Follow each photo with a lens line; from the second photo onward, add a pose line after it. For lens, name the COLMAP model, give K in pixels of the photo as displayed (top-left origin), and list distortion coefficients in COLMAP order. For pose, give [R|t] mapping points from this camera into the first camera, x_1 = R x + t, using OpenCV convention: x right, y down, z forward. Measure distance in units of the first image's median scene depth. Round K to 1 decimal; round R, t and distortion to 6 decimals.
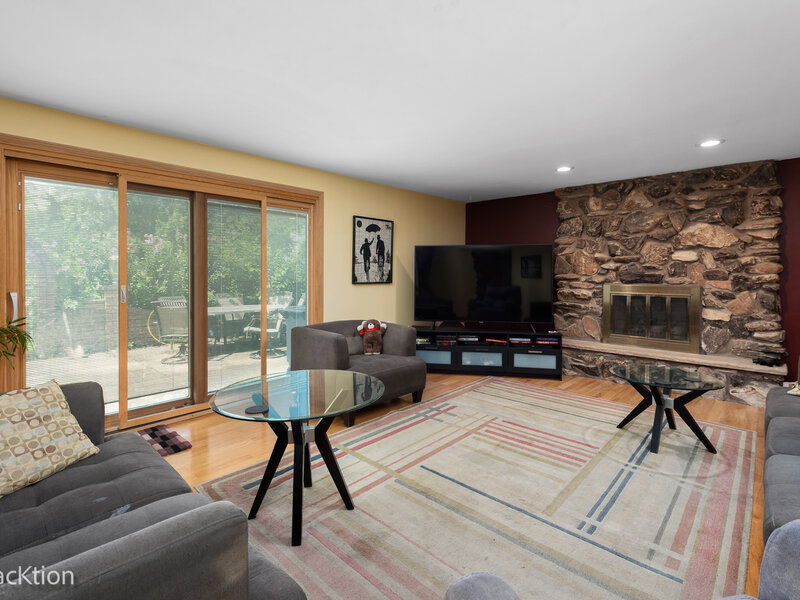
lens RADIAL K [[399.1, 0, 404.3], [0, 399.1, 274.9], [0, 0, 1]] dist [0.003073, 0.000066]
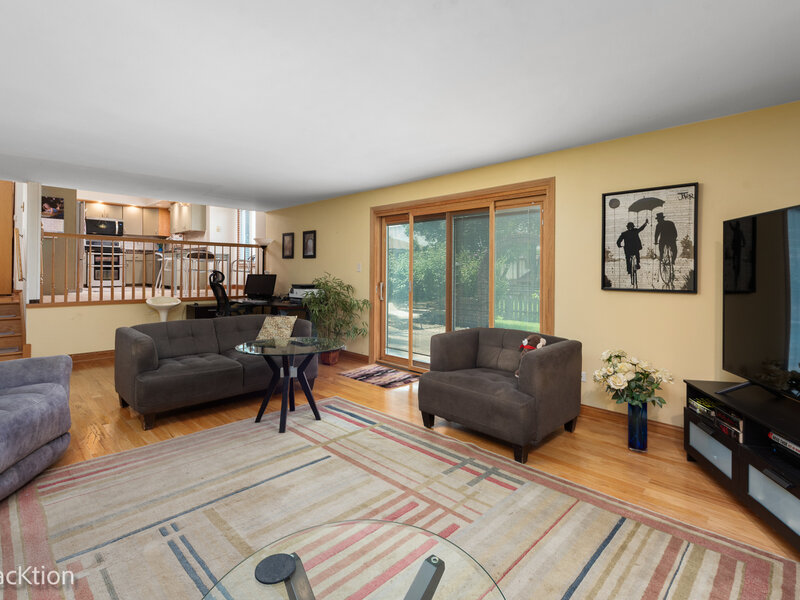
lens RADIAL K [[399.1, 0, 404.3], [0, 399.1, 274.9], [0, 0, 1]] dist [0.003073, 0.000066]
pose [[-0.026689, -0.000479, -0.999644, 0.584833], [-0.012544, 0.999921, -0.000144, -0.000048], [0.999565, 0.012536, -0.026693, 0.655374]]
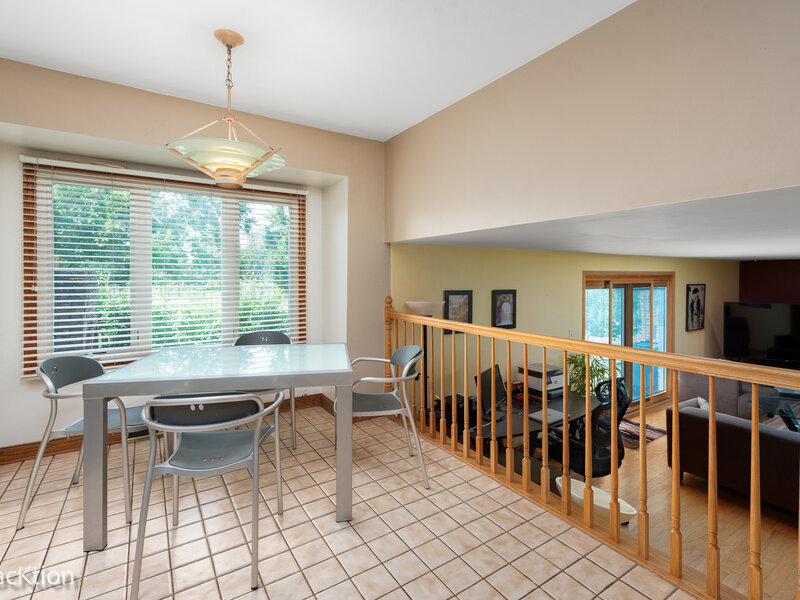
lens RADIAL K [[399.1, 0, 404.3], [0, 399.1, 274.9], [0, 0, 1]] dist [0.003073, 0.000066]
pose [[0.967877, -0.002971, -0.251407, -0.748220], [0.002159, 0.999992, -0.003506, -0.177379], [0.251415, 0.002851, 0.967875, -0.661656]]
